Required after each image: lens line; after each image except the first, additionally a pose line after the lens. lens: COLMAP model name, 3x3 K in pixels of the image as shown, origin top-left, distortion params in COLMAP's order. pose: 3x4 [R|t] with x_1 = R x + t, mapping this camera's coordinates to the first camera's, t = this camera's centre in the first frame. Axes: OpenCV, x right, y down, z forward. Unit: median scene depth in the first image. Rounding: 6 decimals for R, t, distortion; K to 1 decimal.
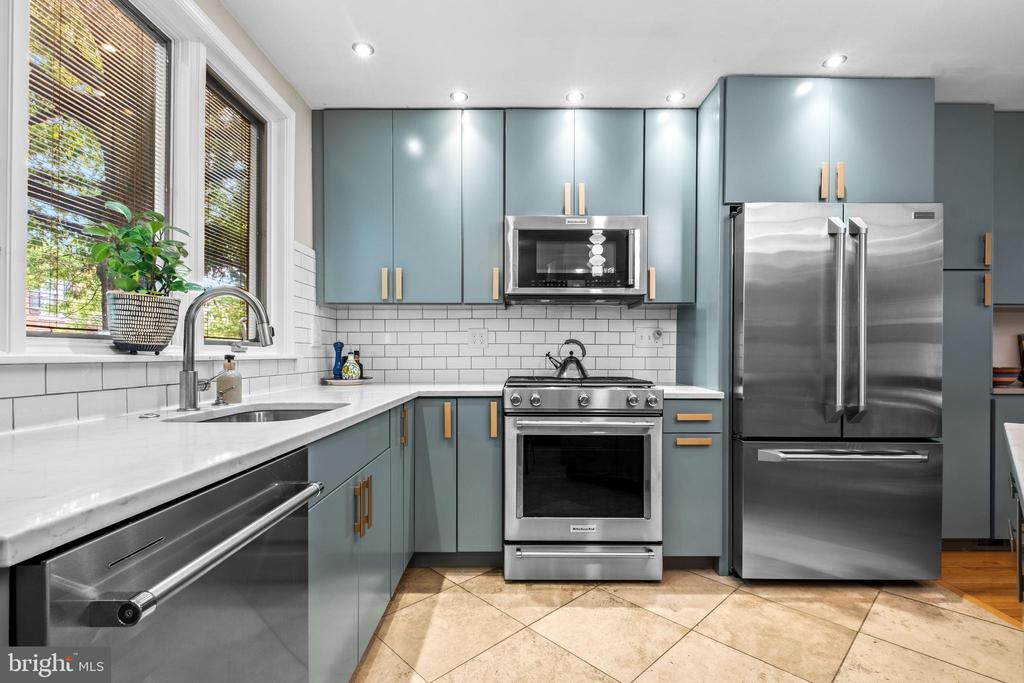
lens RADIAL K [[465.7, 0, 517.0], [0, 465.7, 353.4], [0, 0, 1]] dist [0.003944, -0.000545]
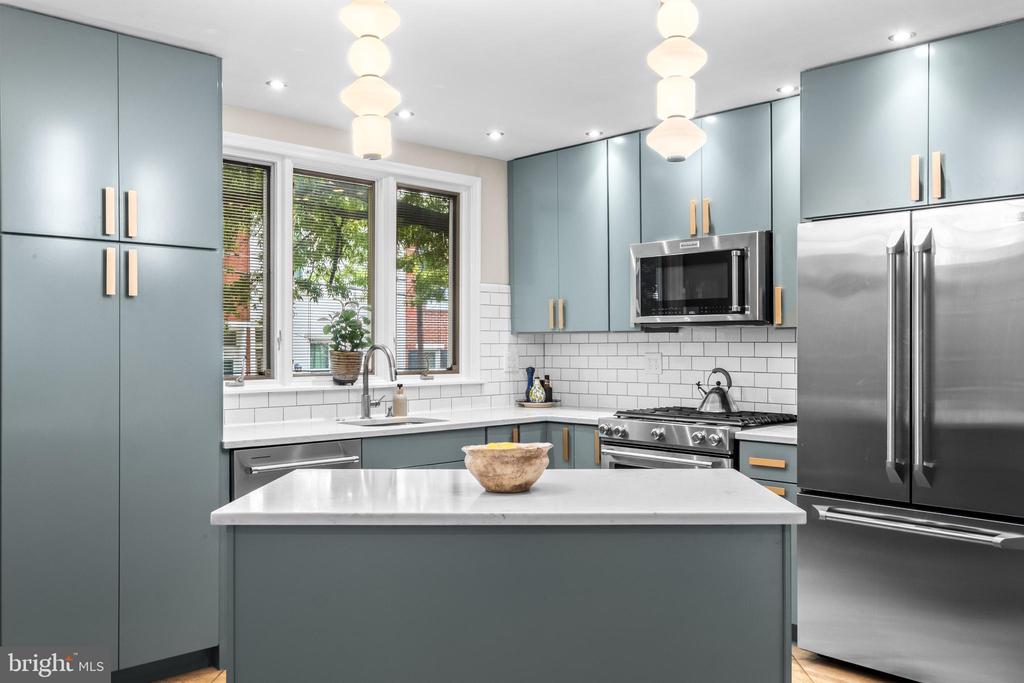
lens RADIAL K [[866.3, 0, 512.0], [0, 866.3, 341.5], [0, 0, 1]] dist [0.003314, 0.000760]
pose [[0.690047, -0.007251, -0.723728, 1.213792], [0.005361, 0.999974, -0.004908, -0.086598], [0.723744, -0.000493, 0.690068, -0.487391]]
